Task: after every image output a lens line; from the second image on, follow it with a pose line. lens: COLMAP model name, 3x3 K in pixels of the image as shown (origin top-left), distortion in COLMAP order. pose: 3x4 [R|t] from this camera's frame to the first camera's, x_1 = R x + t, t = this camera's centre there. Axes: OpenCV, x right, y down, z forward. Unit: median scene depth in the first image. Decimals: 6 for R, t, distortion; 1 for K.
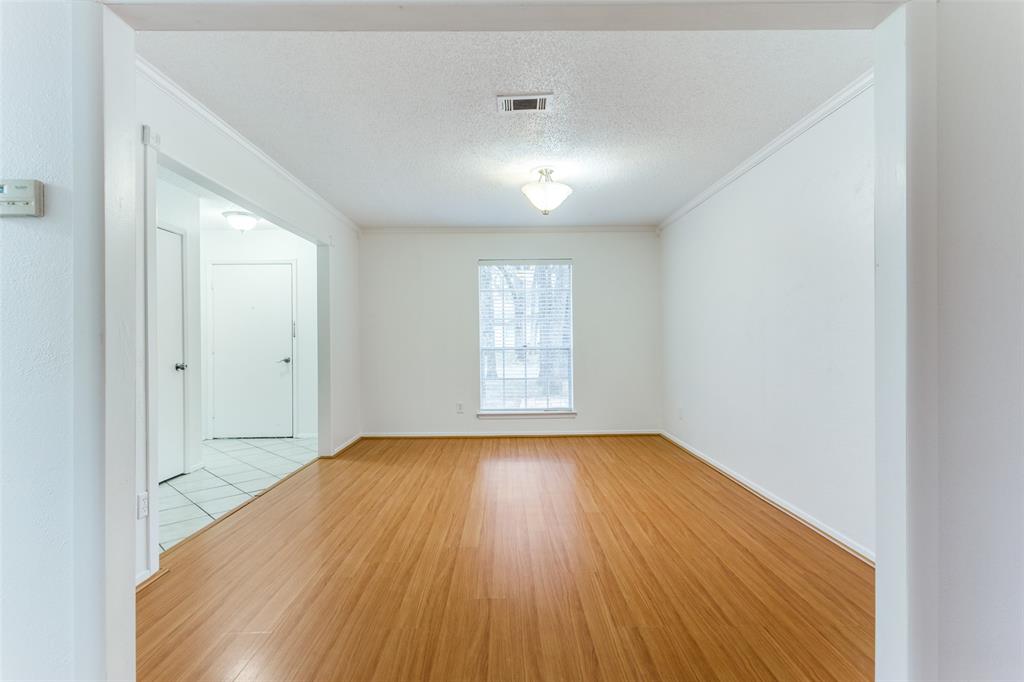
lens RADIAL K [[496.4, 0, 509.4], [0, 496.4, 335.1], [0, 0, 1]] dist [0.002598, 0.000675]
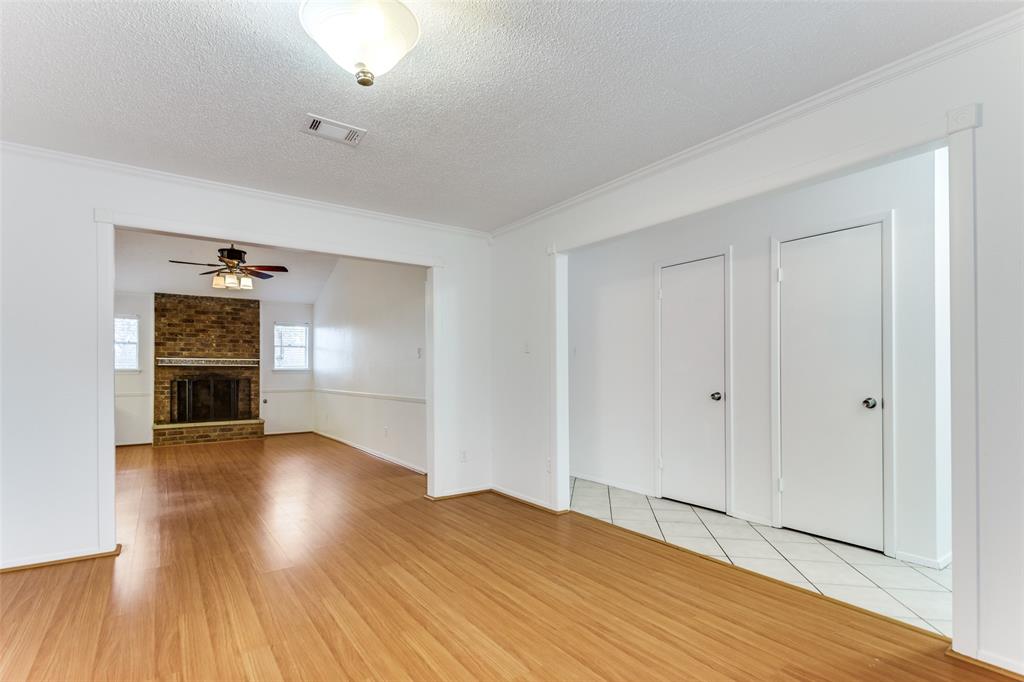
lens RADIAL K [[496.4, 0, 509.4], [0, 496.4, 335.1], [0, 0, 1]] dist [0.002598, 0.000675]
pose [[-0.821381, -0.029332, -0.569625, 0.300573], [0.015474, 0.997163, -0.073661, 0.016007], [0.570170, -0.069318, -0.818597, 1.890427]]
